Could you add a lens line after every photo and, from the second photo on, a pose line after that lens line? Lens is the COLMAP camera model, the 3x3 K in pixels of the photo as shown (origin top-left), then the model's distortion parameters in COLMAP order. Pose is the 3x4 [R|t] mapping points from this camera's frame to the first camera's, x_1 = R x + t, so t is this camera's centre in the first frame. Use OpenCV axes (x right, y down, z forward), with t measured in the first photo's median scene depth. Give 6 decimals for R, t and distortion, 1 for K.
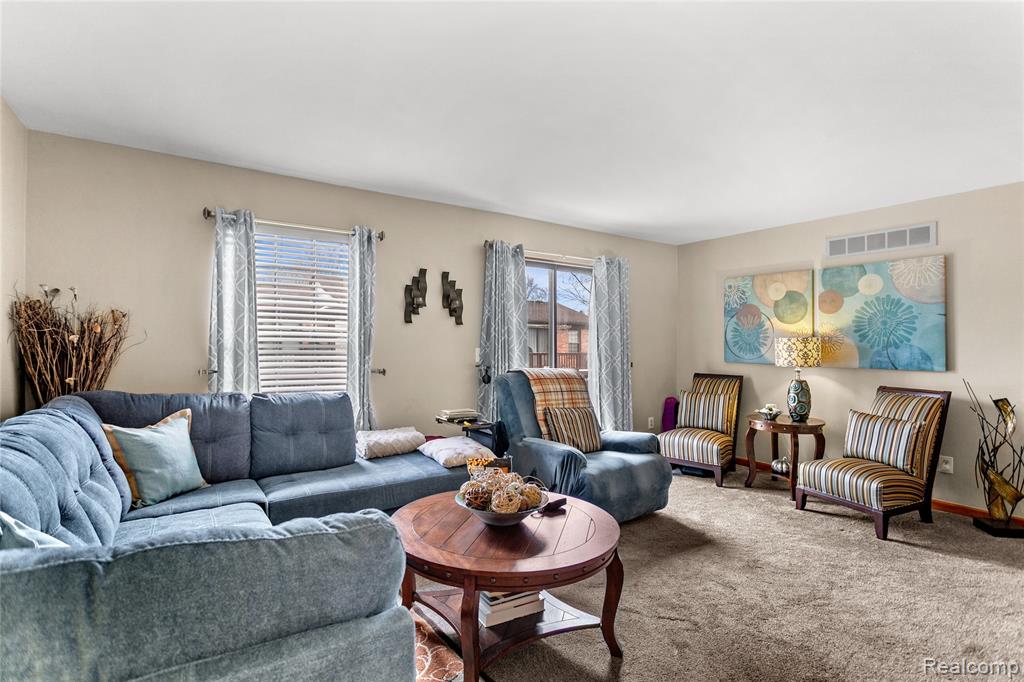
lens RADIAL K [[504.4, 0, 512.0], [0, 504.4, 341.0], [0, 0, 1]] dist [0.021782, 0.000076]
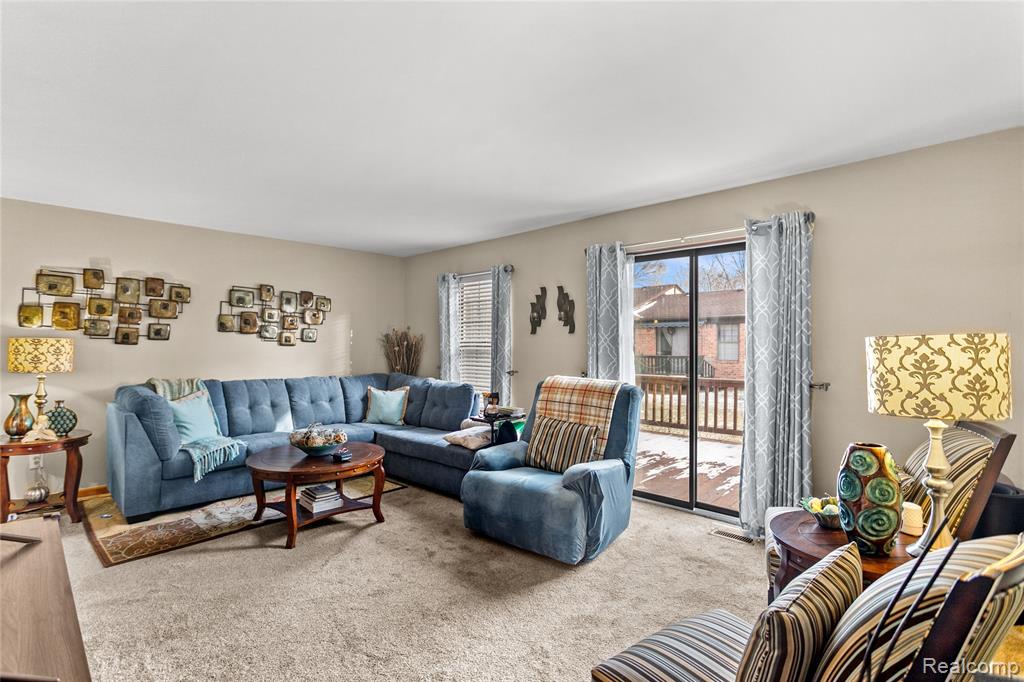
lens RADIAL K [[504.4, 0, 512.0], [0, 504.4, 341.0], [0, 0, 1]] dist [0.021782, 0.000076]
pose [[0.213555, -0.018001, -0.976765, 0.932394], [0.002457, 0.999837, -0.017889, 0.002896], [0.976928, 0.001420, 0.213564, 0.669485]]
